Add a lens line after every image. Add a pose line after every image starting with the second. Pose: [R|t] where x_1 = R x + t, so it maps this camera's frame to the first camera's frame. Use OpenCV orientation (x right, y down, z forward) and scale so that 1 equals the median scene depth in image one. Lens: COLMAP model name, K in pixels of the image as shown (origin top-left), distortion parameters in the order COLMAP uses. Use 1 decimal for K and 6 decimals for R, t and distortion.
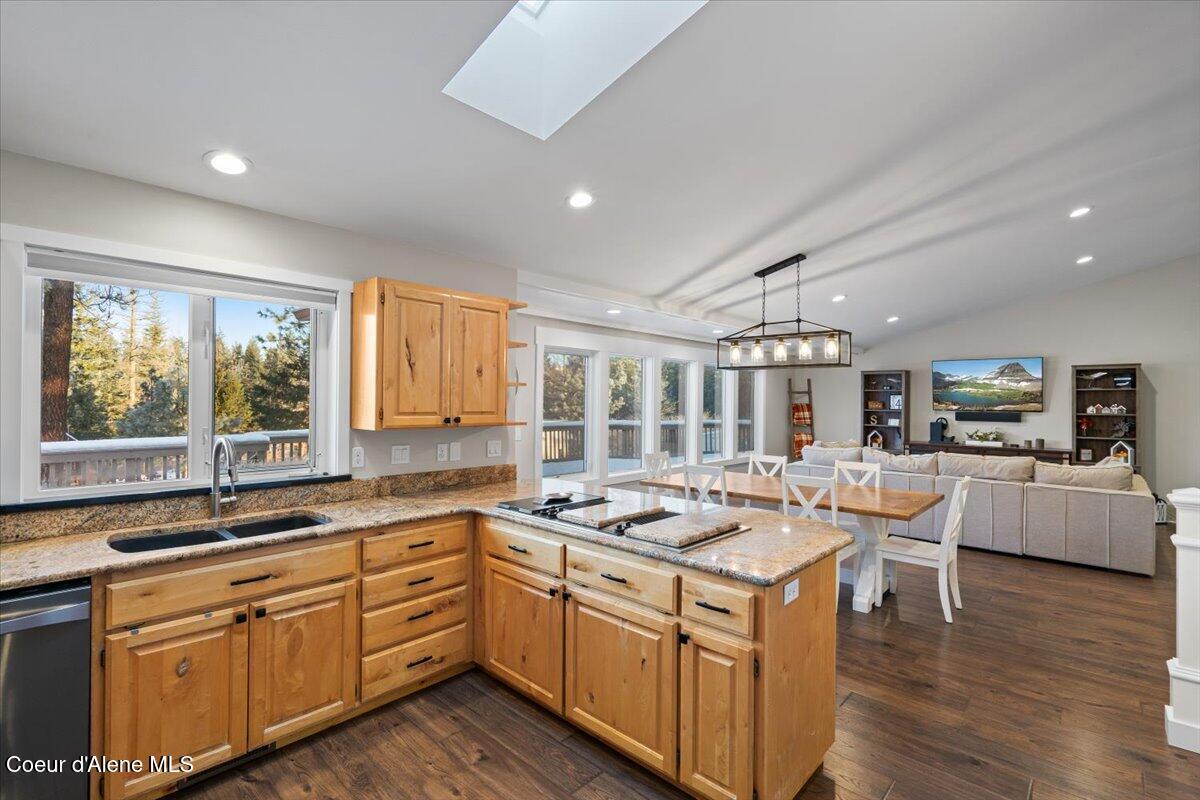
lens RADIAL K [[541.5, 0, 596.6], [0, 541.5, 392.1], [0, 0, 1]] dist [0.000212, -0.000012]
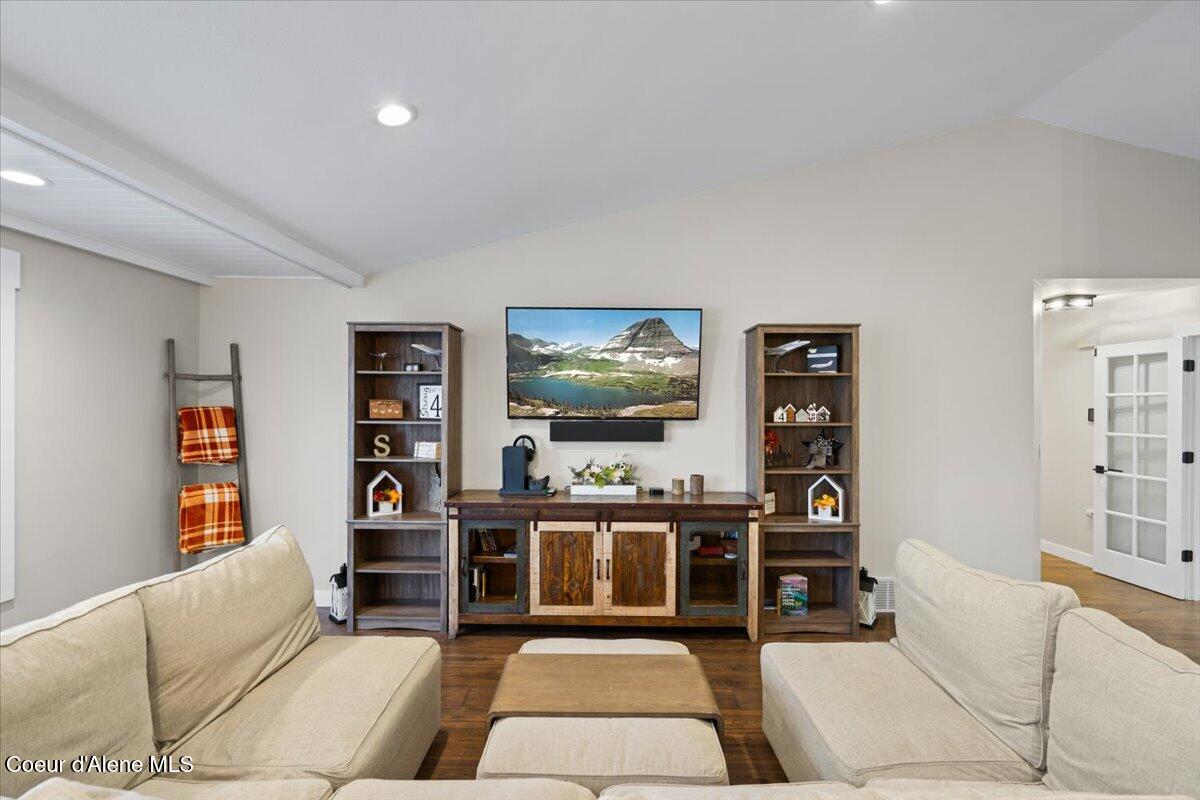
lens RADIAL K [[541.5, 0, 600.3], [0, 541.5, 394.3], [0, 0, 1]] dist [0.000212, -0.000012]
pose [[0.736719, -0.004972, 0.676181, 0.389924], [-0.006437, 0.999876, 0.014365, 0.006565], [-0.676168, -0.014936, 0.736596, 0.643153]]
